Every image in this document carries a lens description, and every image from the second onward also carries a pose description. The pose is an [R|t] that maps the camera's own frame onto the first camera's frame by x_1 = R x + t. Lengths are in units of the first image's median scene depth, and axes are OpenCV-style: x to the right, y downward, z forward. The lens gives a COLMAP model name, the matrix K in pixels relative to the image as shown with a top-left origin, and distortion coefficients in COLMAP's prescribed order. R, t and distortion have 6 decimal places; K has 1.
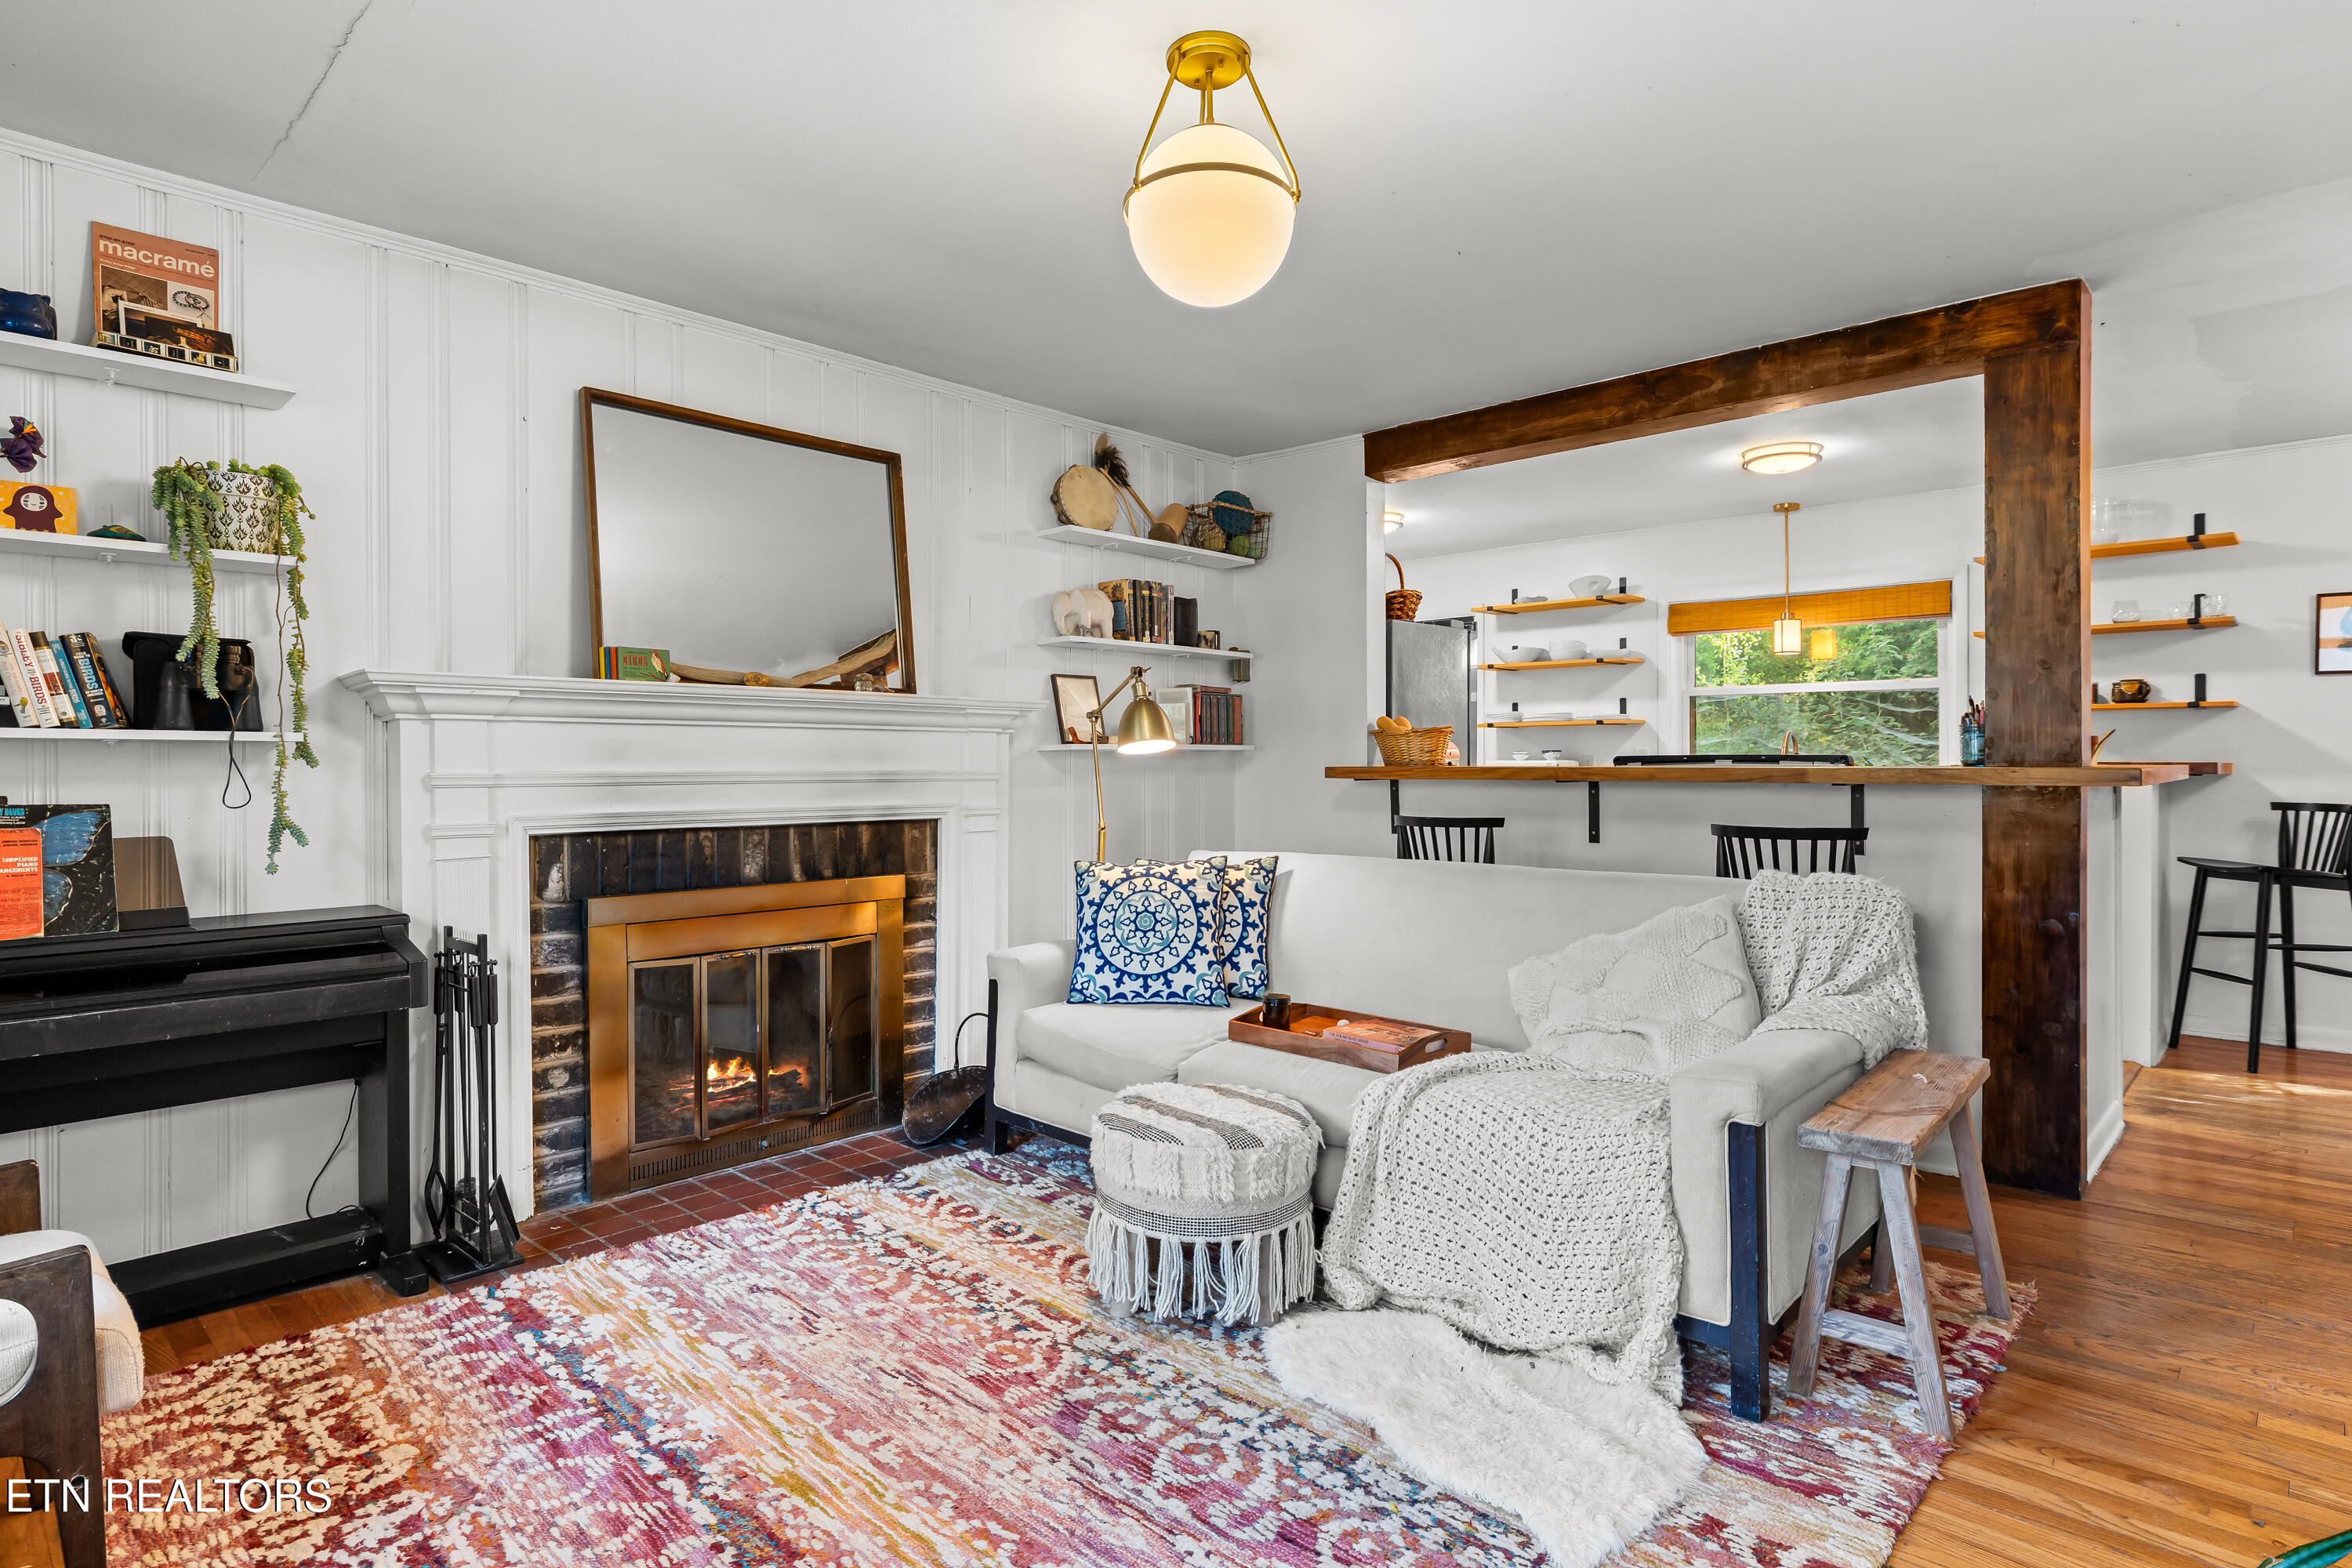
lens RADIAL K [[1219.6, 0, 1176.0], [0, 1219.6, 784.0], [0, 0, 1]] dist [0.002511, 0.000233]
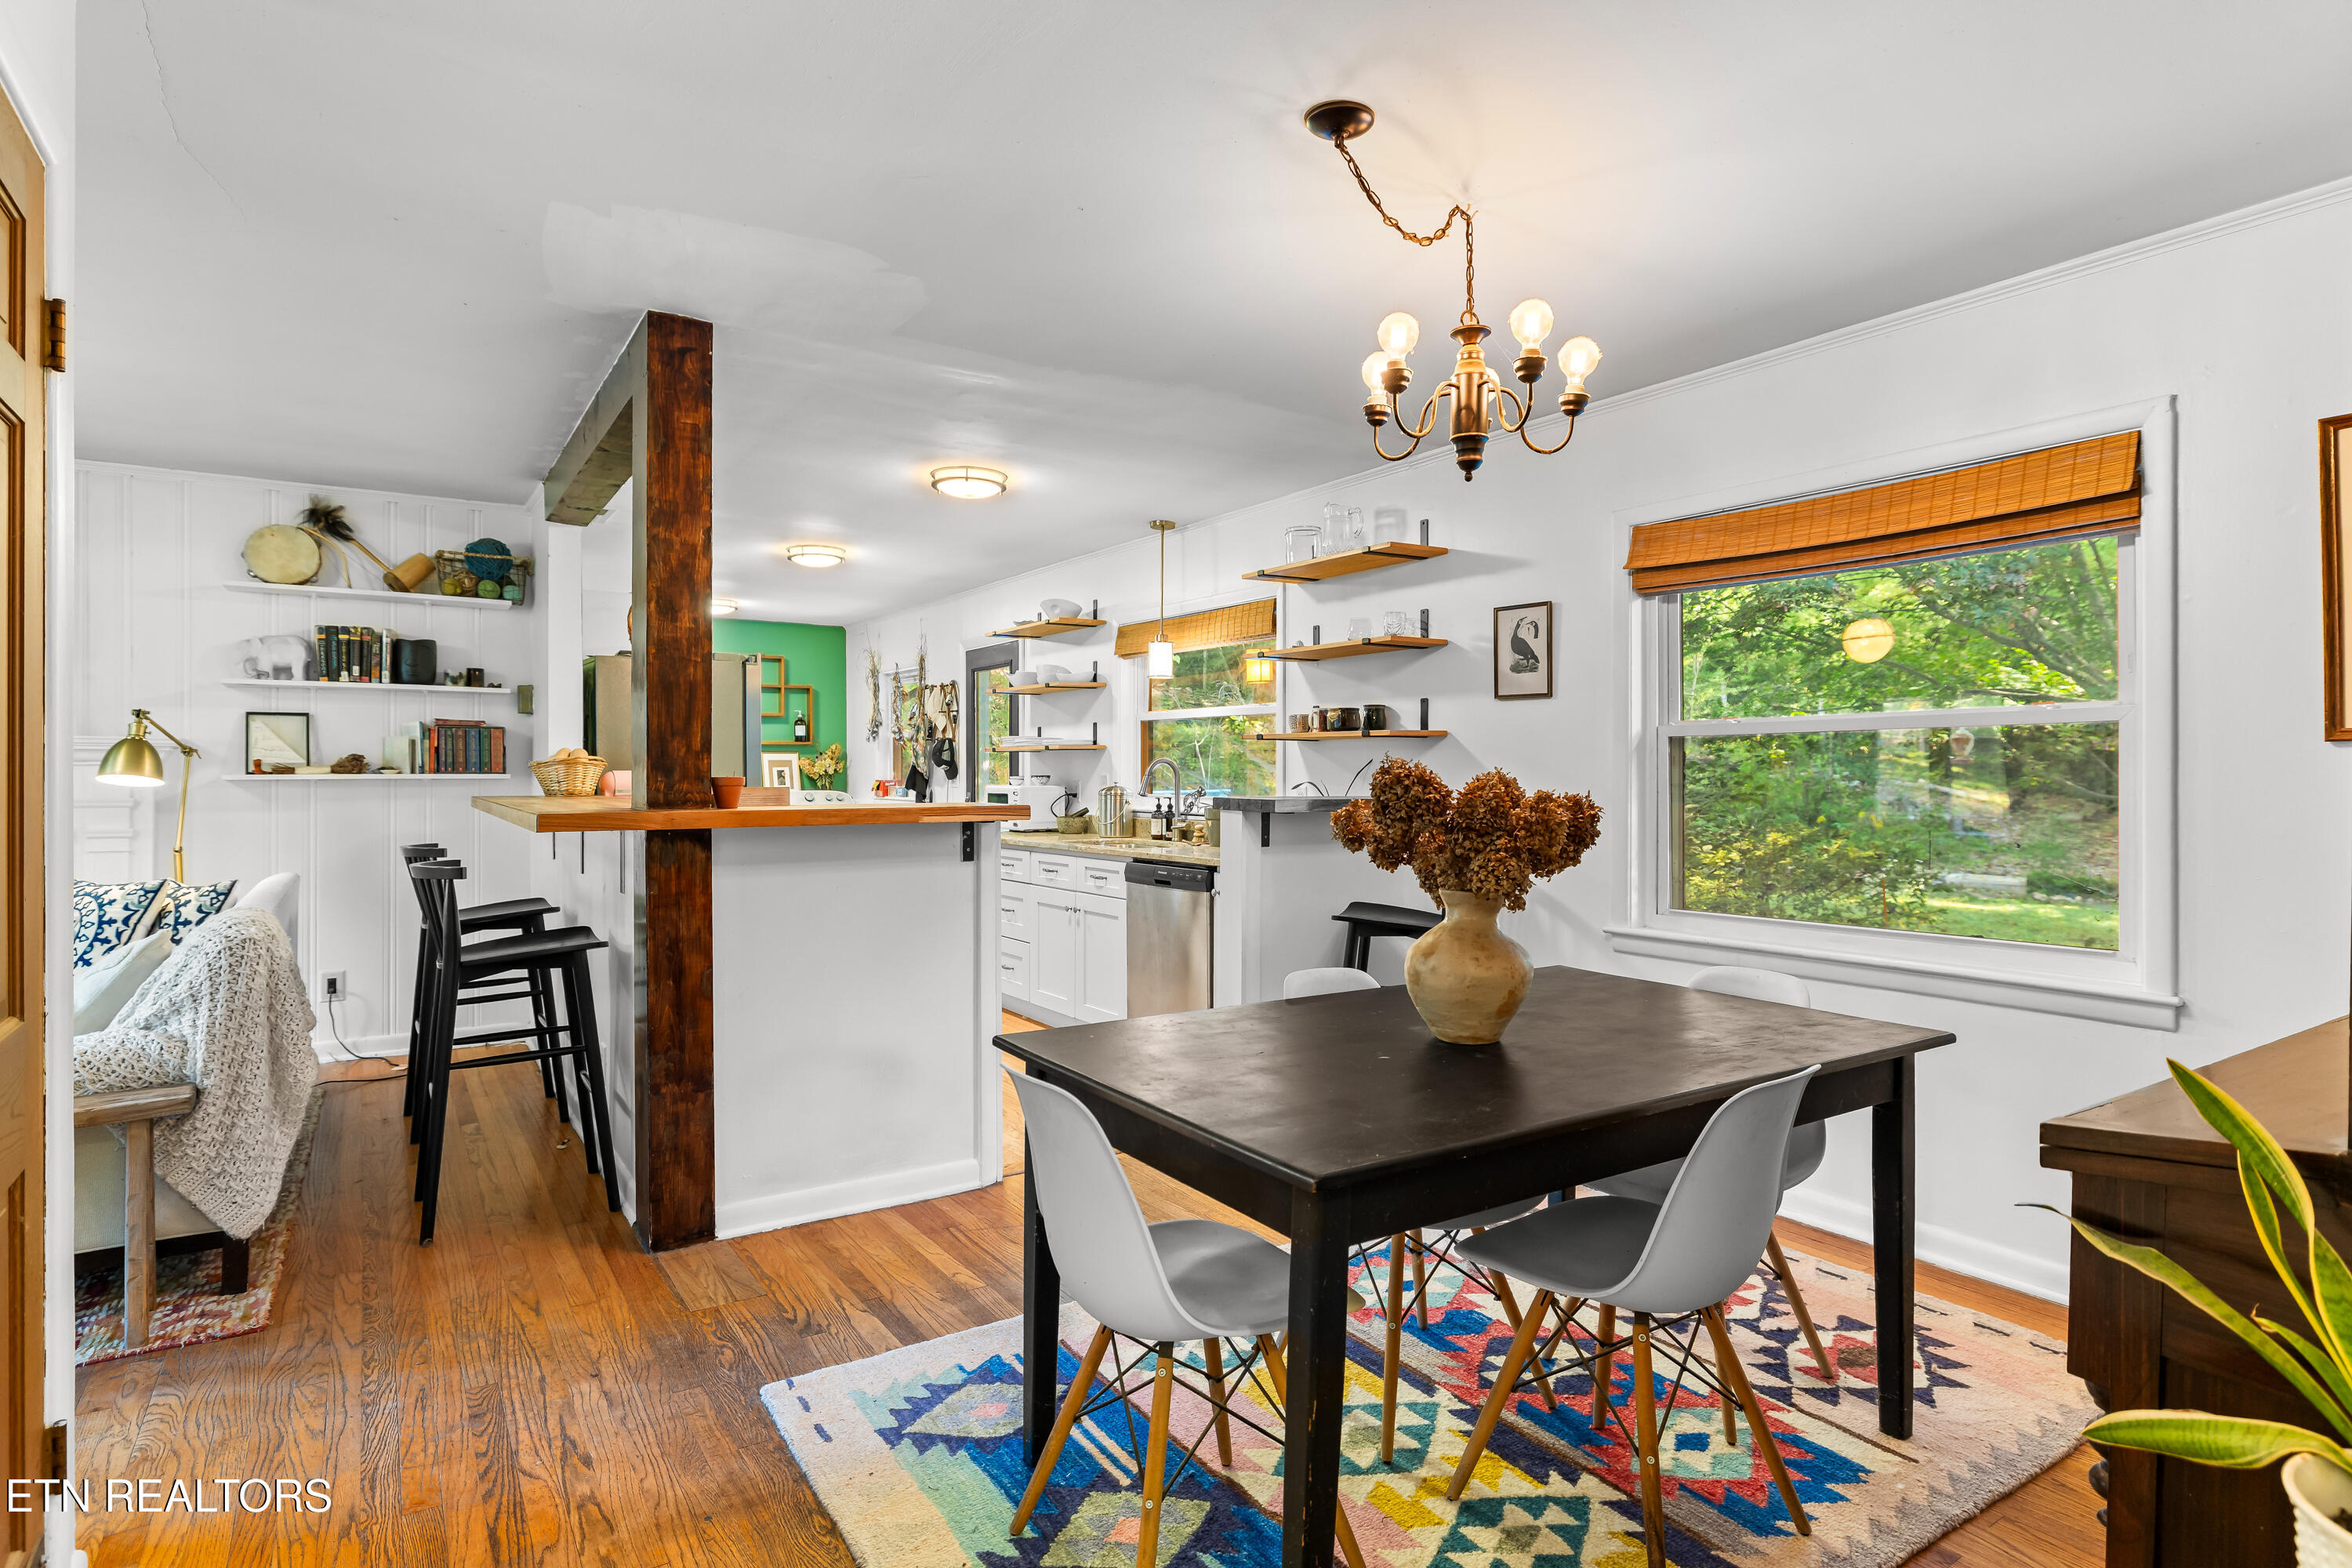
lens RADIAL K [[1219.6, 0, 1176.0], [0, 1219.6, 784.0], [0, 0, 1]] dist [0.002511, 0.000233]
pose [[0.975198, 0.004913, -0.221278, 0.905914], [-0.007142, 0.999931, -0.009275, -0.017882], [0.221217, 0.010625, 0.975167, 0.085796]]
